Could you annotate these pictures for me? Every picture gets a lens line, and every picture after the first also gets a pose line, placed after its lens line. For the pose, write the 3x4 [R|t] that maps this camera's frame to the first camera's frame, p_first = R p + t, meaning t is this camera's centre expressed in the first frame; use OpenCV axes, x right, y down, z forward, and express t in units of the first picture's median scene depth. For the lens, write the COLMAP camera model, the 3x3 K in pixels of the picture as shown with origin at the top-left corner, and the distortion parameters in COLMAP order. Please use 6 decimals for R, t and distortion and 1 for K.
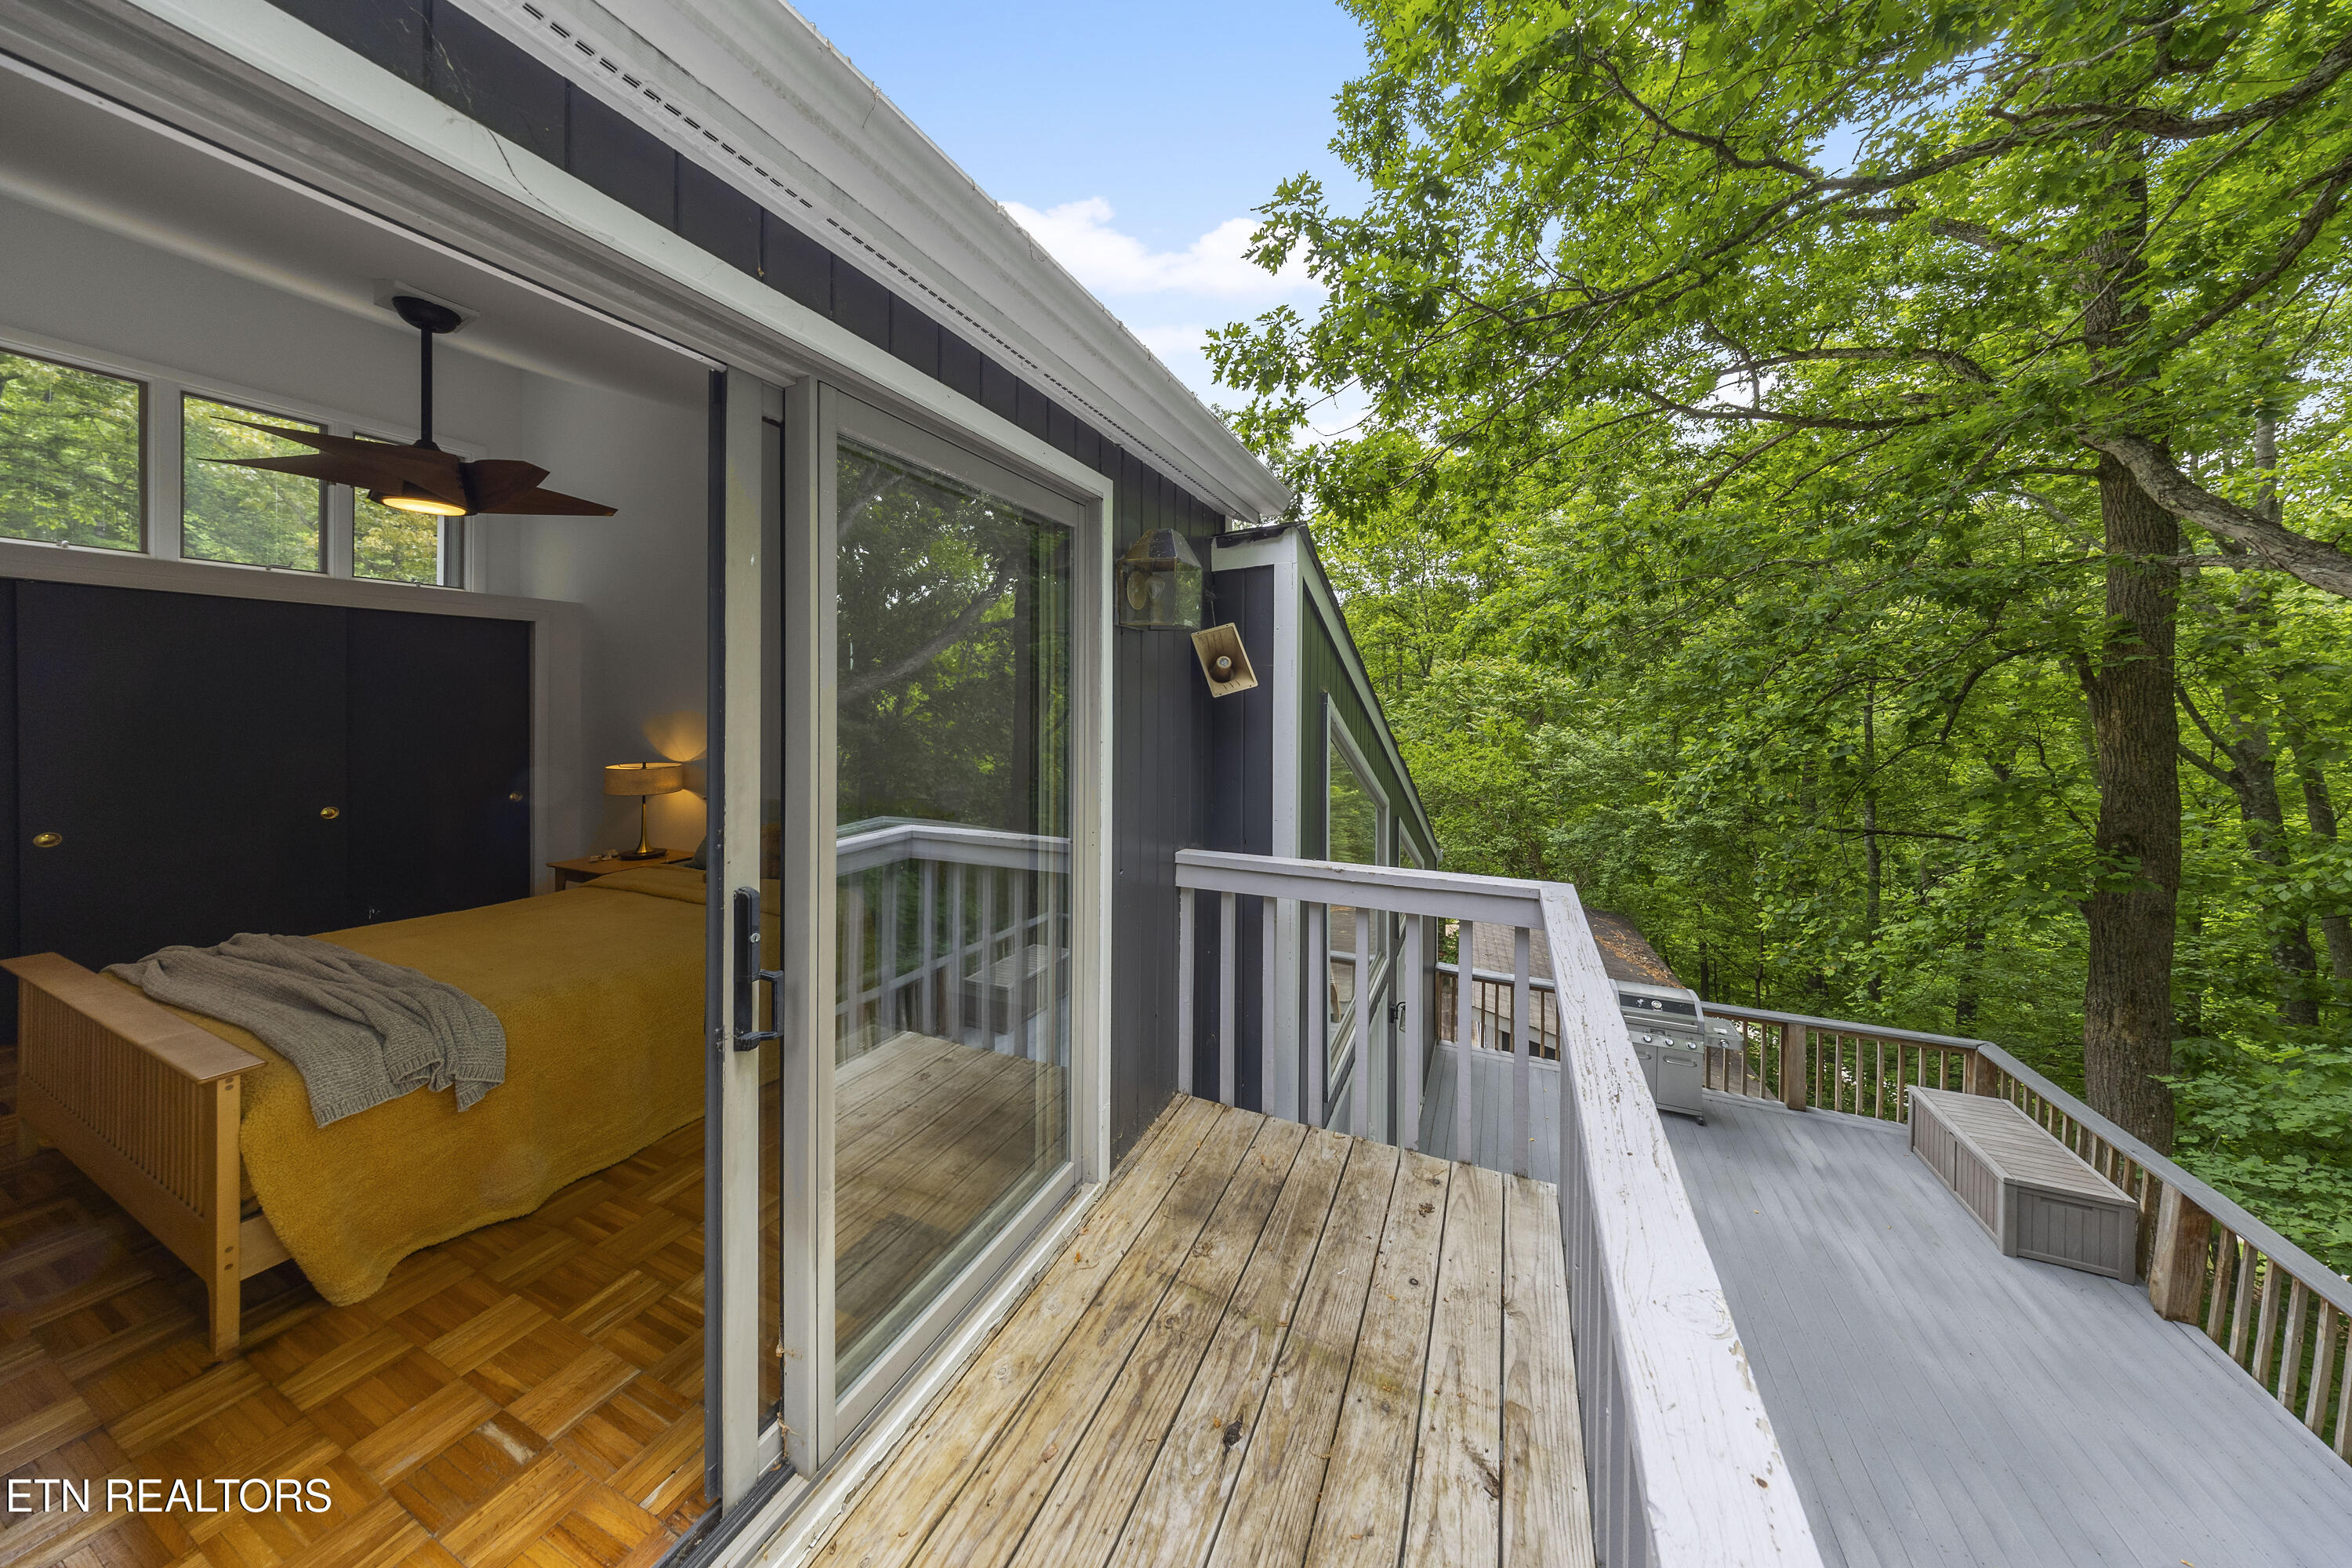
lens RADIAL K [[720.3, 0, 1166.3], [0, 720.3, 707.3], [0, 0, 1]] dist [-0.000418, 0.000047]
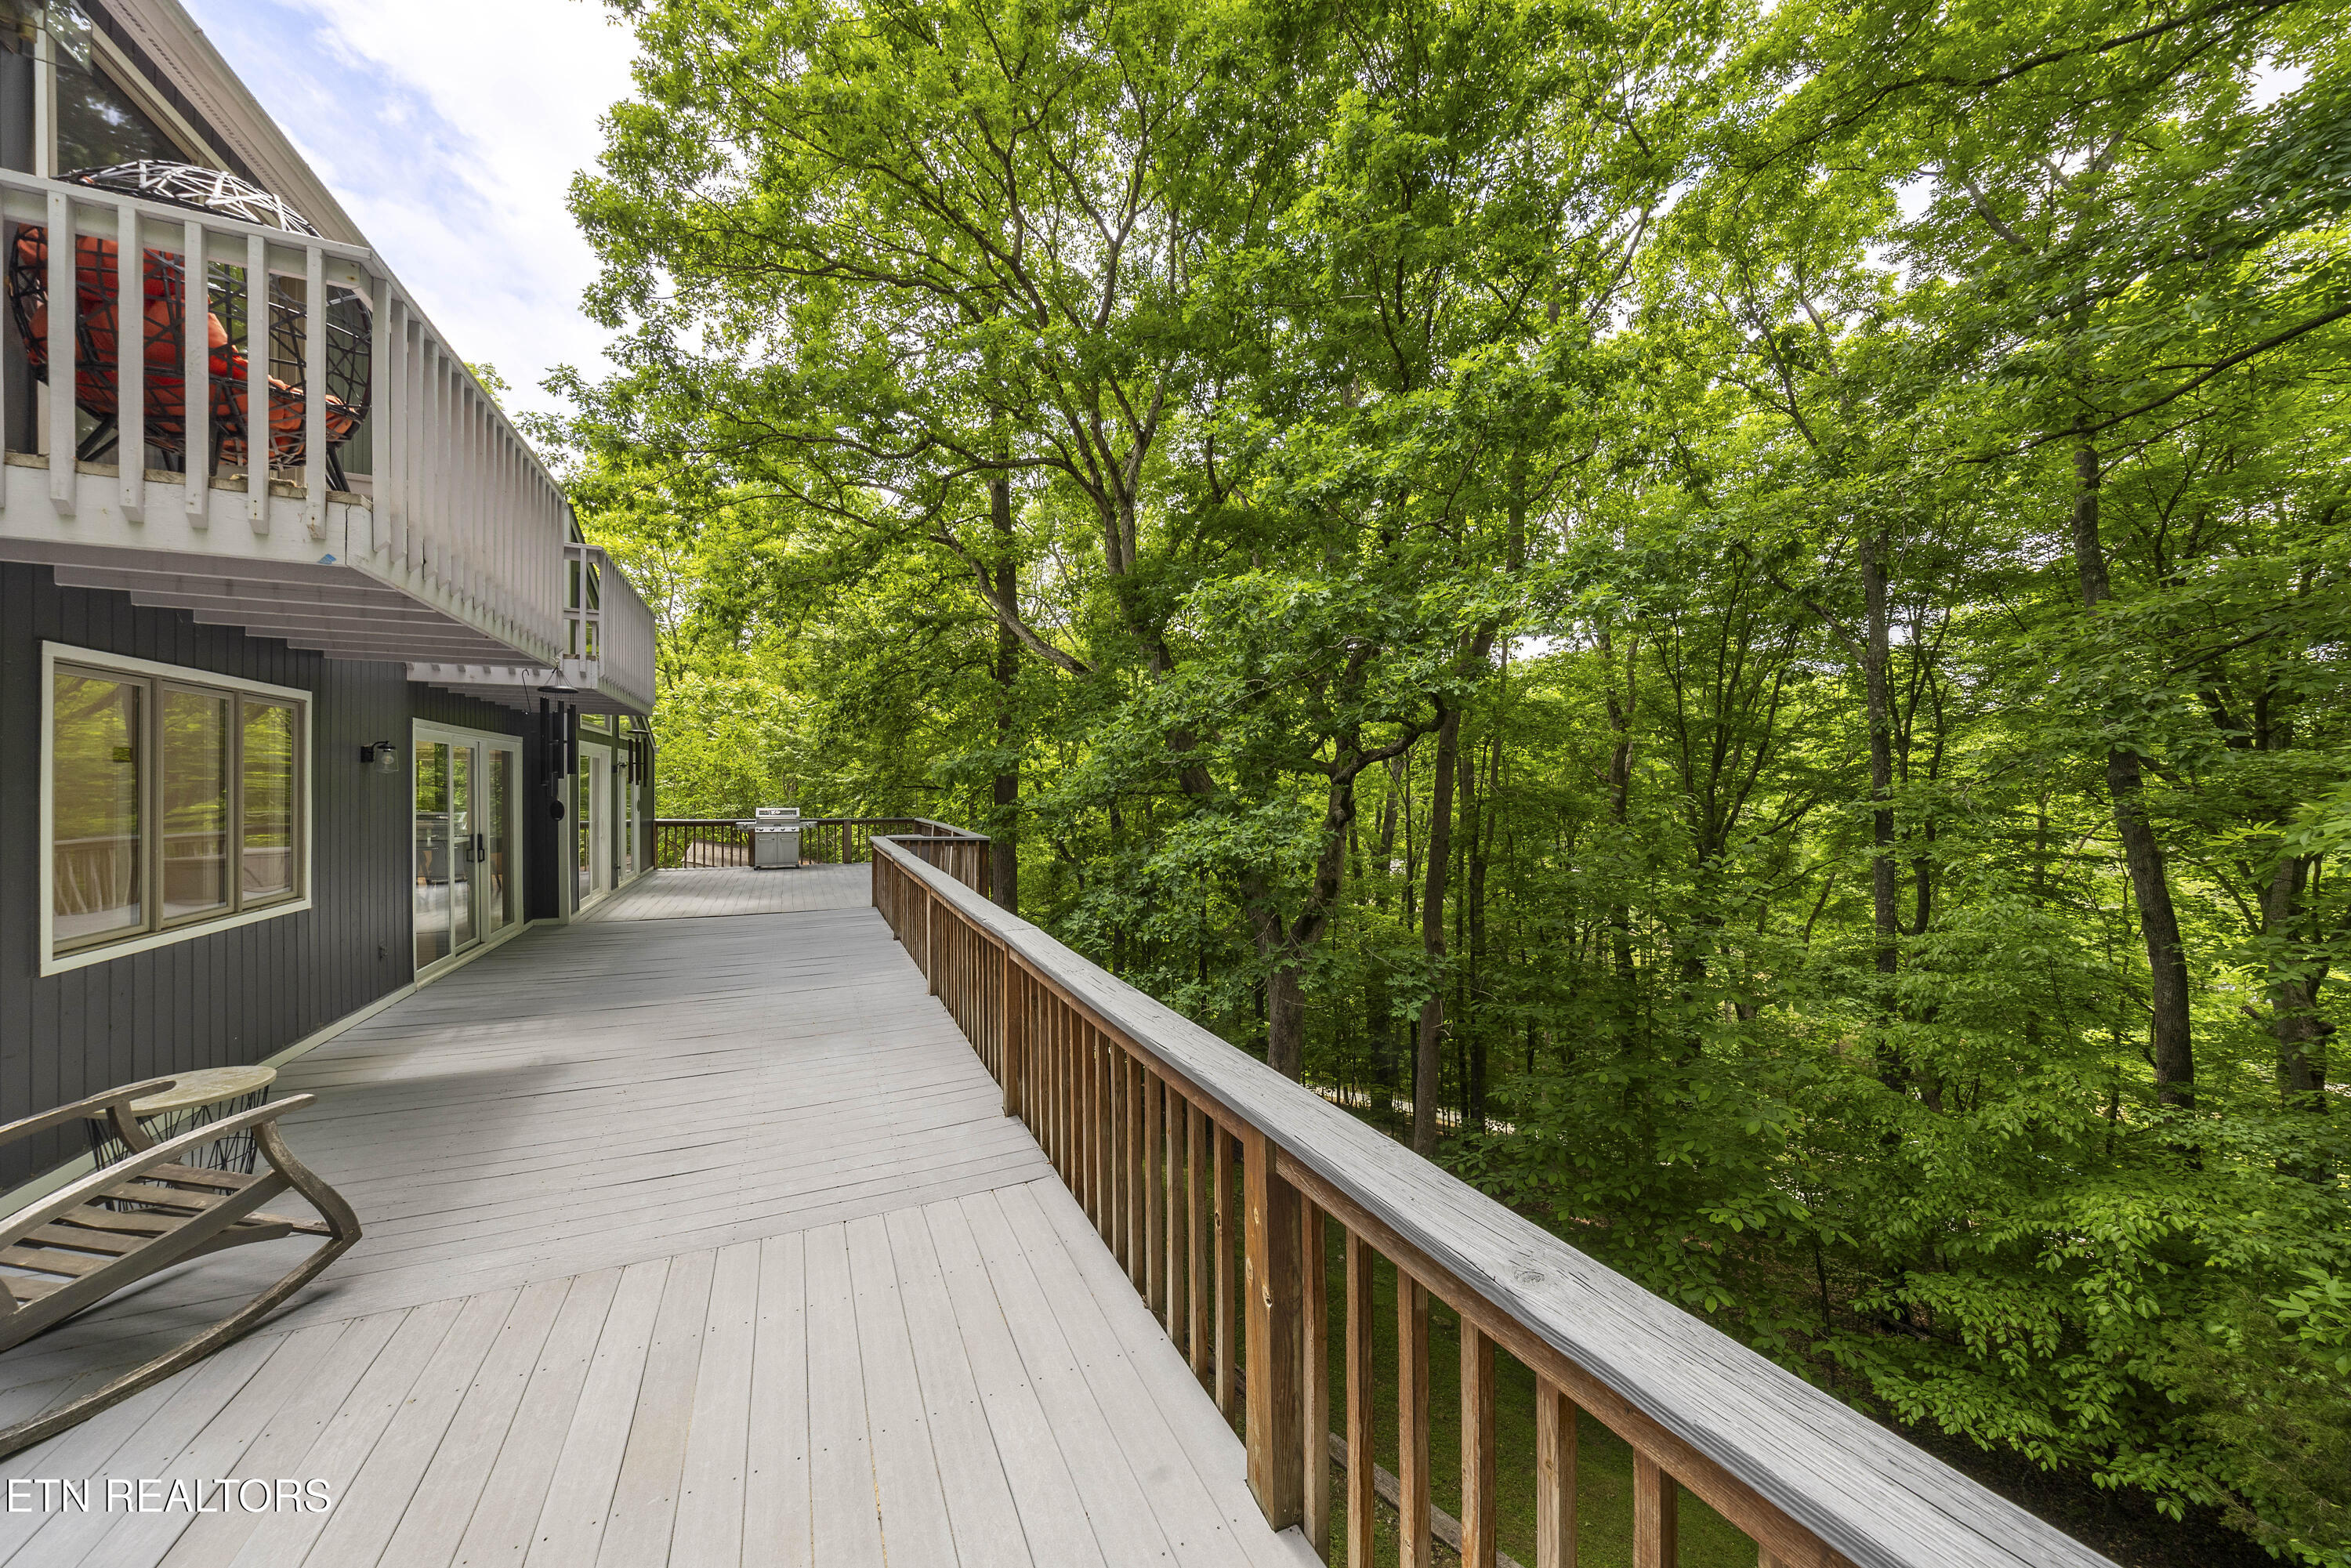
lens RADIAL K [[813.2, 0, 1178.3], [0, 813.2, 779.3], [0, 0, 1]] dist [-0.000100, -0.000011]
pose [[0.634106, 0.007434, 0.773210, -0.407032], [0.001300, 0.999942, -0.010680, 0.459105], [-0.773245, 0.007777, 0.634060, -1.532611]]
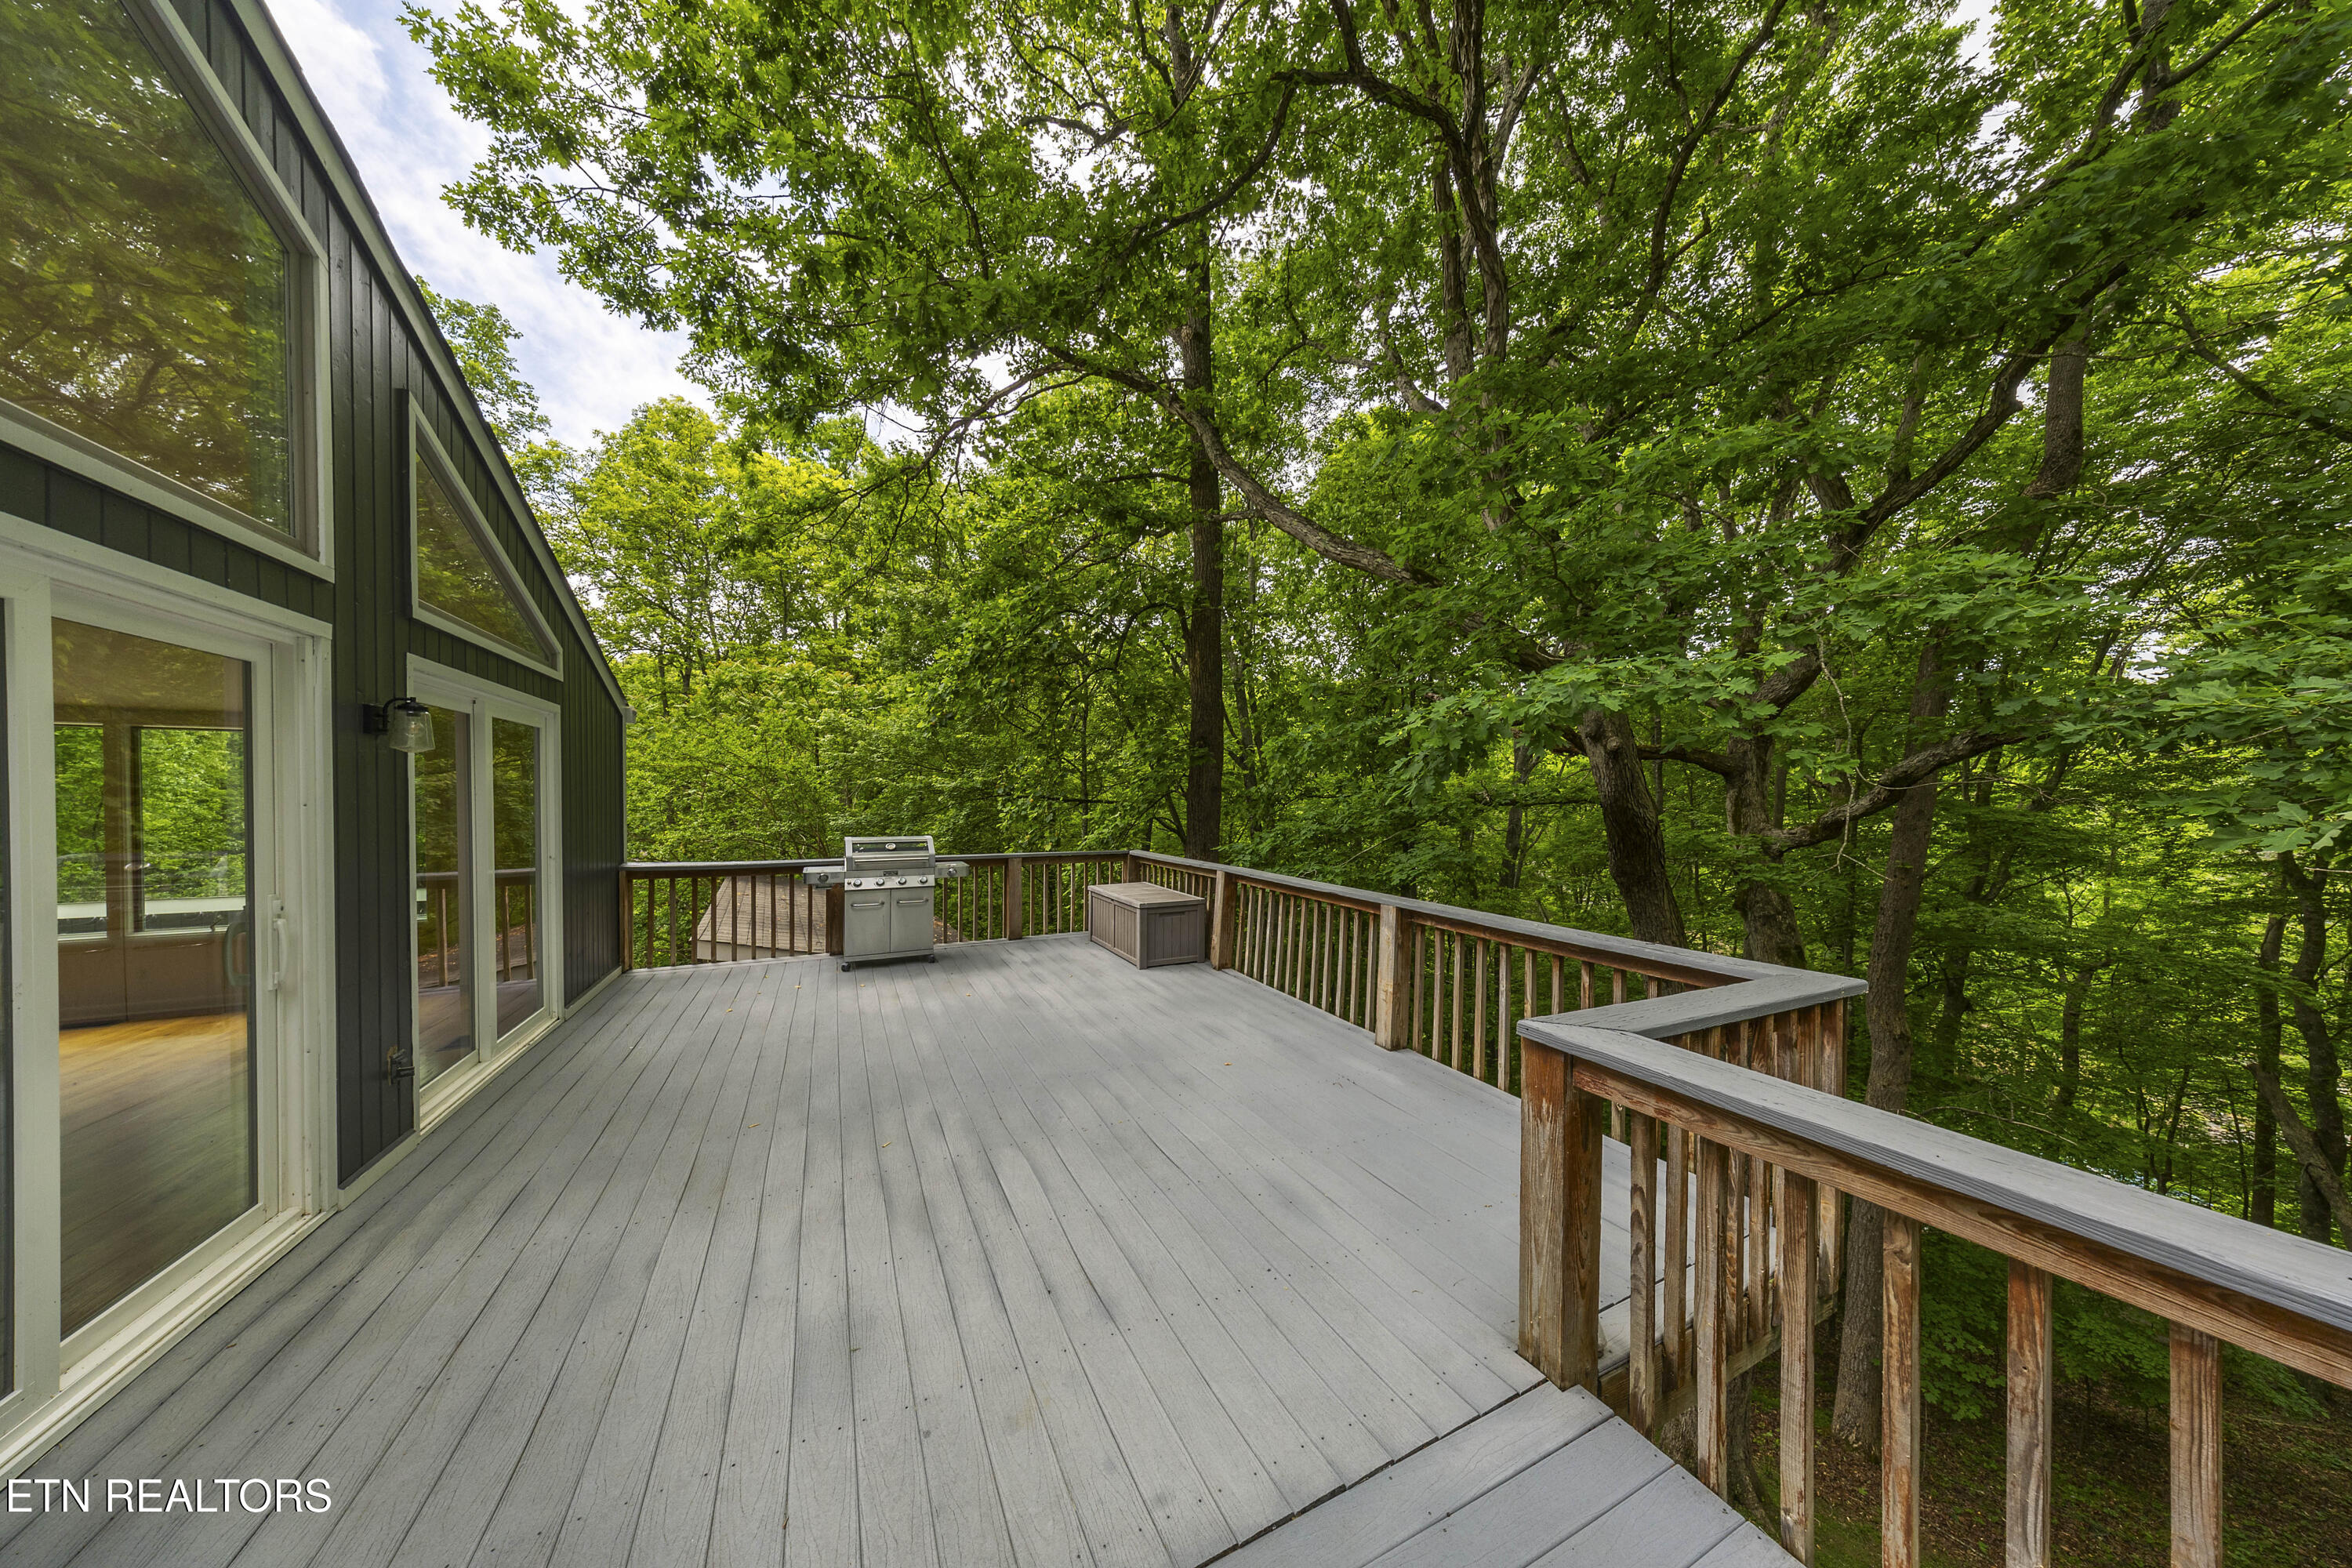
lens RADIAL K [[720.3, 0, 1175.5], [0, 720.3, 797.5], [0, 0, 1]] dist [-0.000418, 0.000047]
pose [[0.632414, 0.000734, 0.774630, 0.263026], [0.007027, 0.999953, -0.006684, 0.475230], [-0.774599, 0.009670, 0.632379, 0.185094]]
